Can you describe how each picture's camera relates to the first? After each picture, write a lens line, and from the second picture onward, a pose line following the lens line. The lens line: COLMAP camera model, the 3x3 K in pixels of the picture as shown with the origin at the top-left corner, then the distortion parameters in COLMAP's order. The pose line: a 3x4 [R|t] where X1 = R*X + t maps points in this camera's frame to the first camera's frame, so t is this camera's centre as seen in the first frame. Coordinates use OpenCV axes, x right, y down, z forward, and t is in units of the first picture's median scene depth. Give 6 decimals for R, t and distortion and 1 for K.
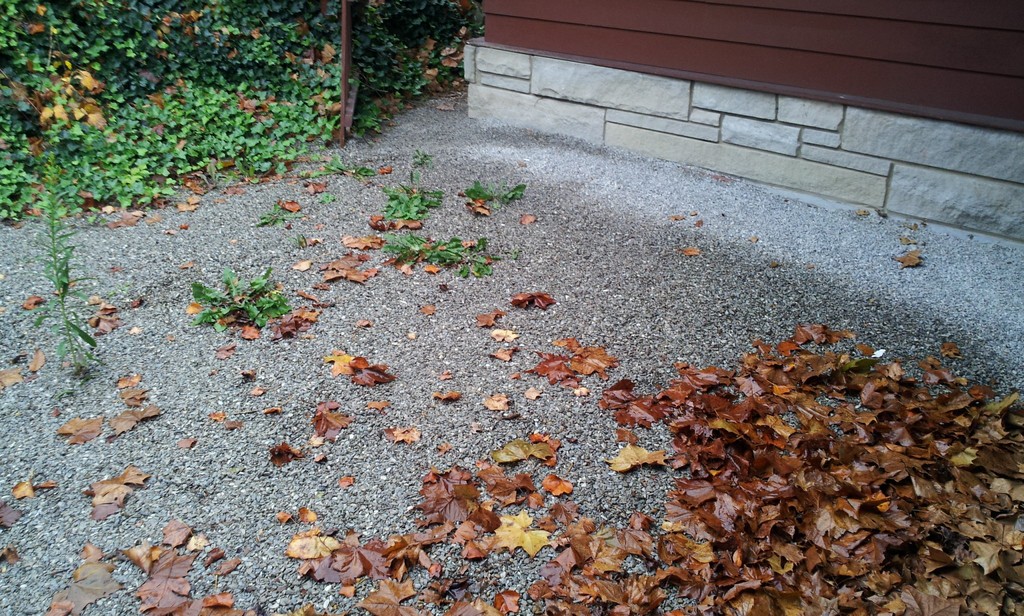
lens RADIAL K [[899.6, 0, 508.5], [0, 899.6, 306.6], [0, 0, 1]] dist [0.010729, -0.070748]
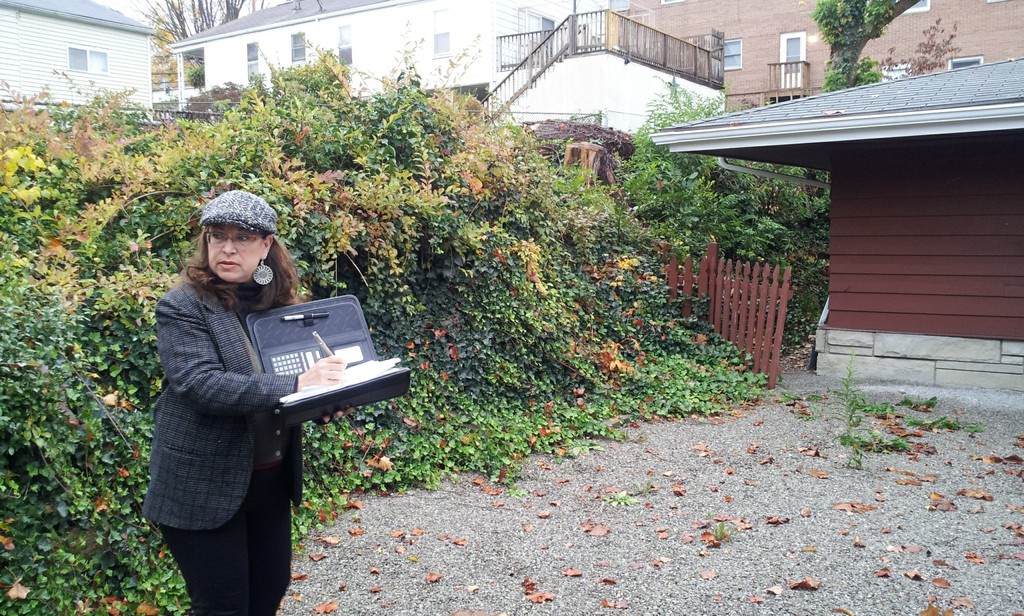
lens RADIAL K [[899.6, 0, 497.3], [0, 899.6, 318.7], [0, 0, 1]] dist [0.010729, -0.070748]
pose [[0.993219, -0.006214, 0.116093, -0.921140], [0.047586, 0.932821, -0.357185, 0.270125], [-0.106074, 0.360287, 0.926791, -0.489909]]
